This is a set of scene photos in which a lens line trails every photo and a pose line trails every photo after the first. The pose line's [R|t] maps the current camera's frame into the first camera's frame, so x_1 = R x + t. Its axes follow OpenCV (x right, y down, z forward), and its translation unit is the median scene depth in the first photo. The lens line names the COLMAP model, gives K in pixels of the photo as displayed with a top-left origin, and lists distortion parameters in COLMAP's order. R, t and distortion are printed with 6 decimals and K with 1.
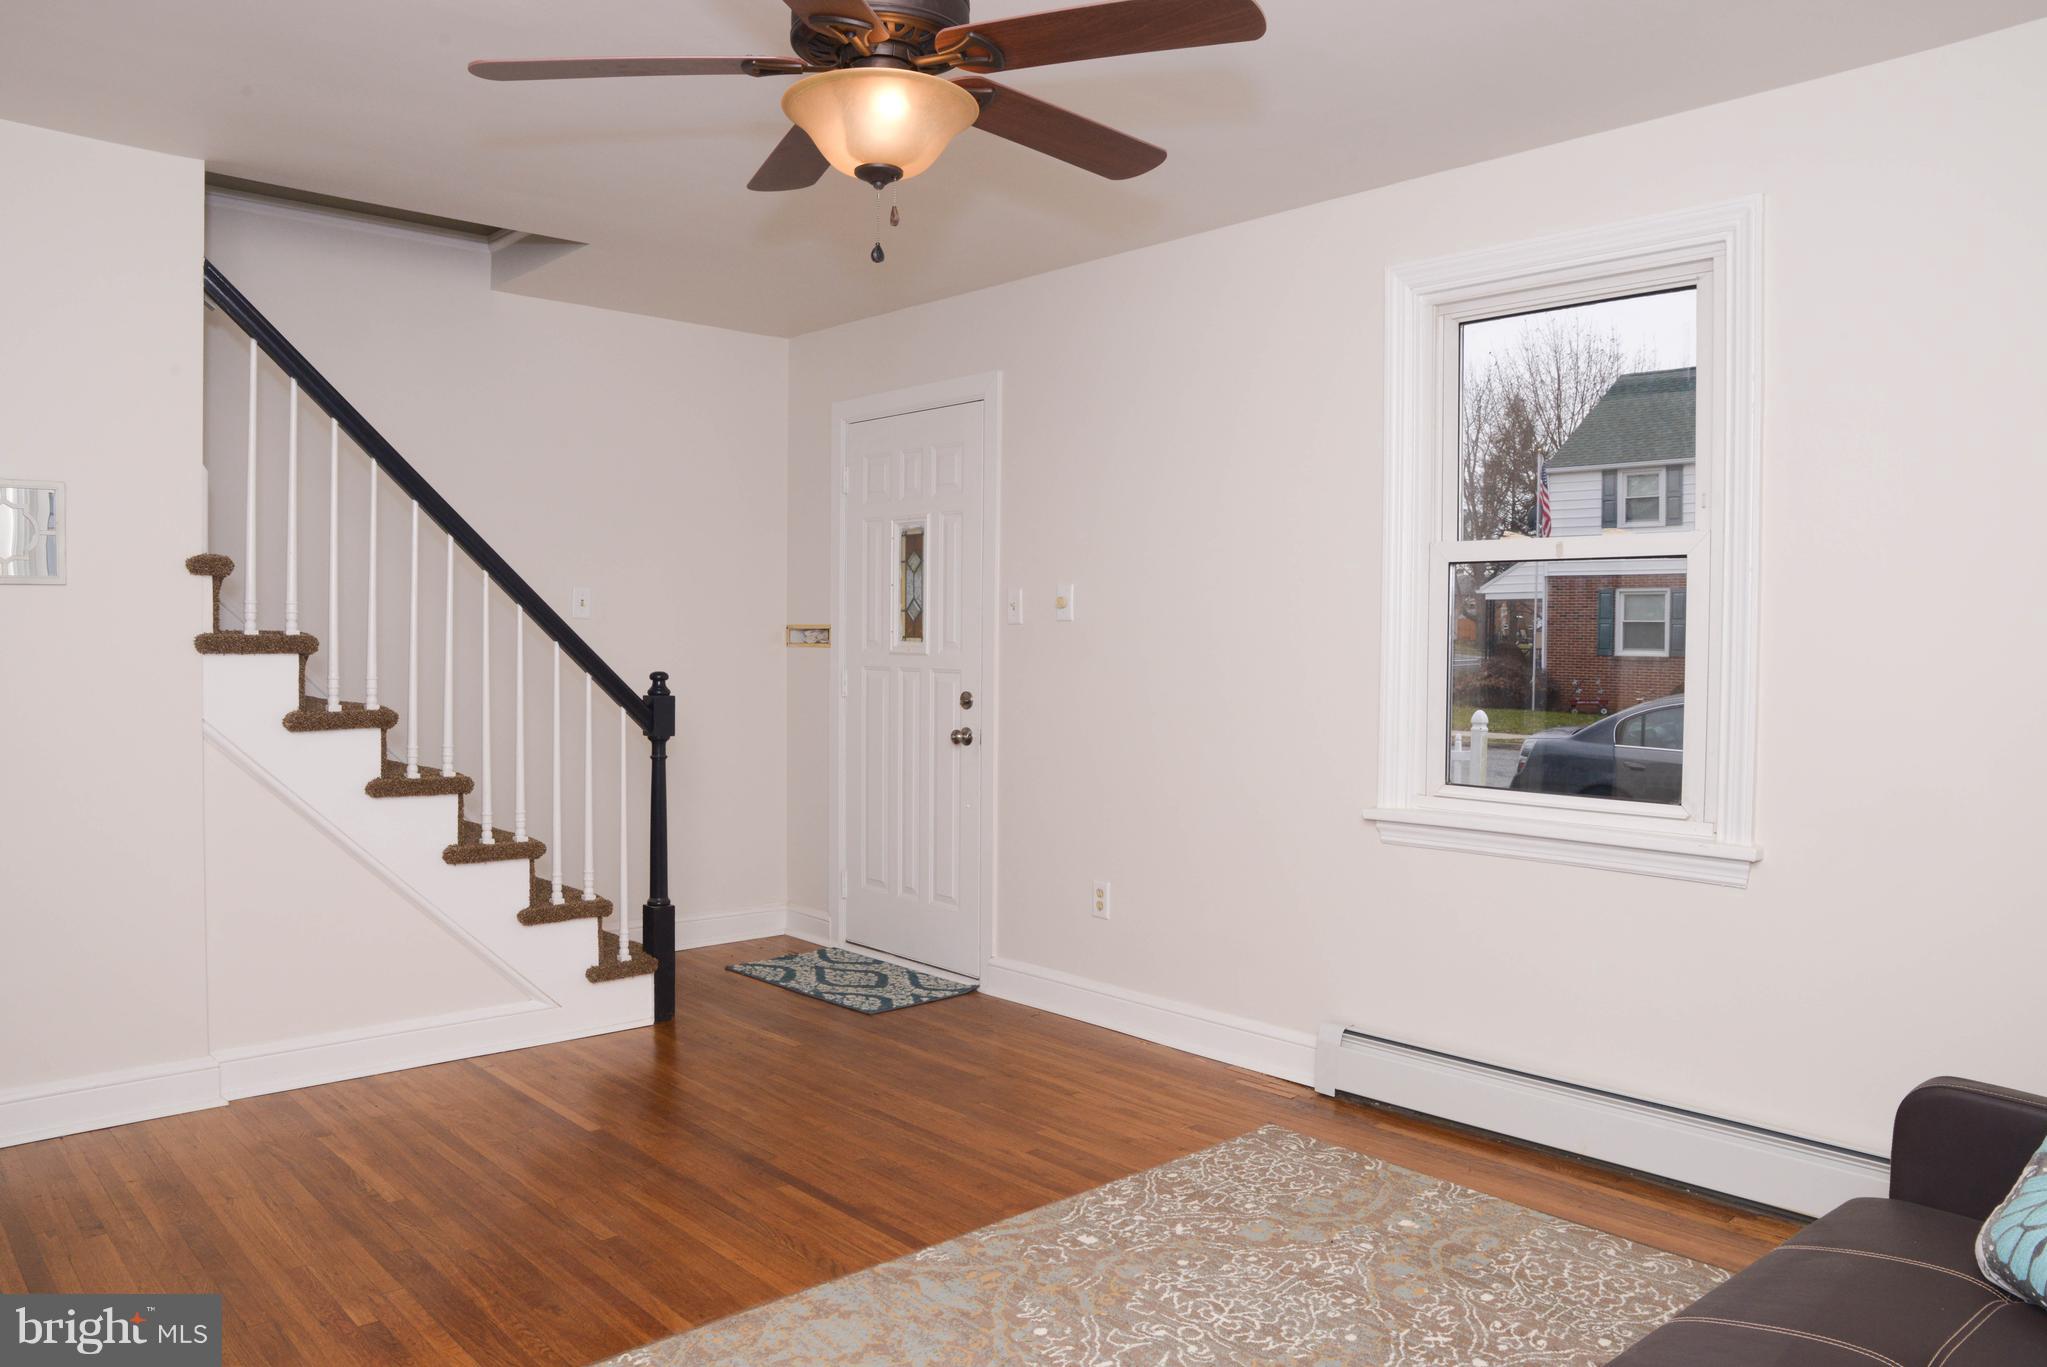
lens RADIAL K [[1440.1, 0, 1029.3], [0, 1440.1, 686.5], [0, 0, 1]] dist [-0.127674, 0.089553]
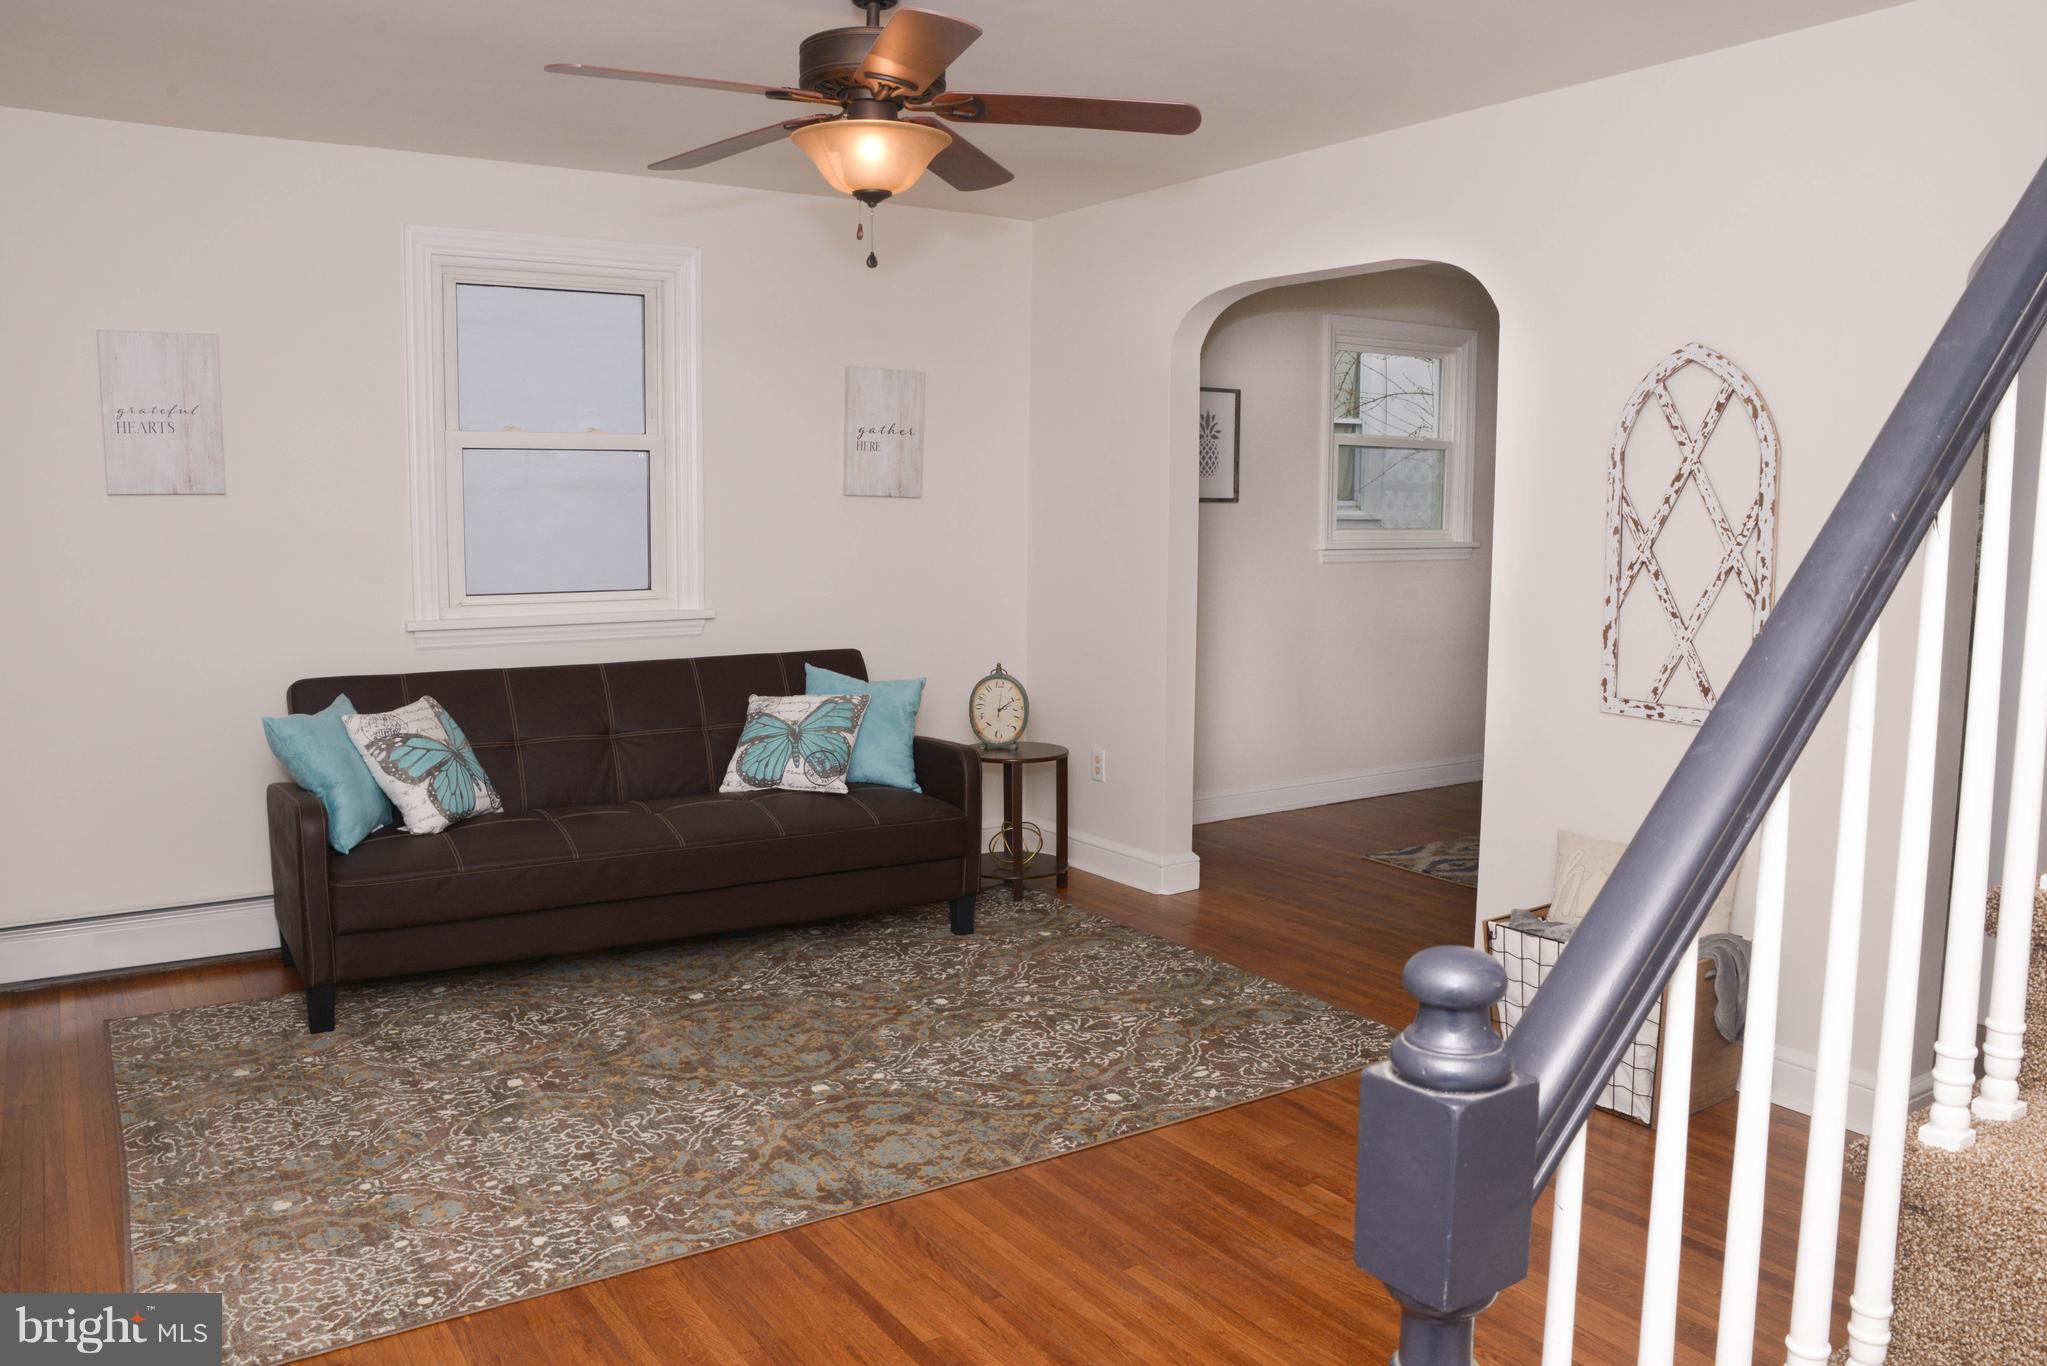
lens RADIAL K [[1516.9, 0, 1028.8], [0, 1516.9, 685.6], [0, 0, 1]] dist [-0.129063, 0.092343]
pose [[-0.988405, -0.032339, 0.148359, -0.304673], [-0.009153, 0.987970, 0.154376, -0.096716], [-0.151566, 0.151228, -0.976810, 1.573226]]
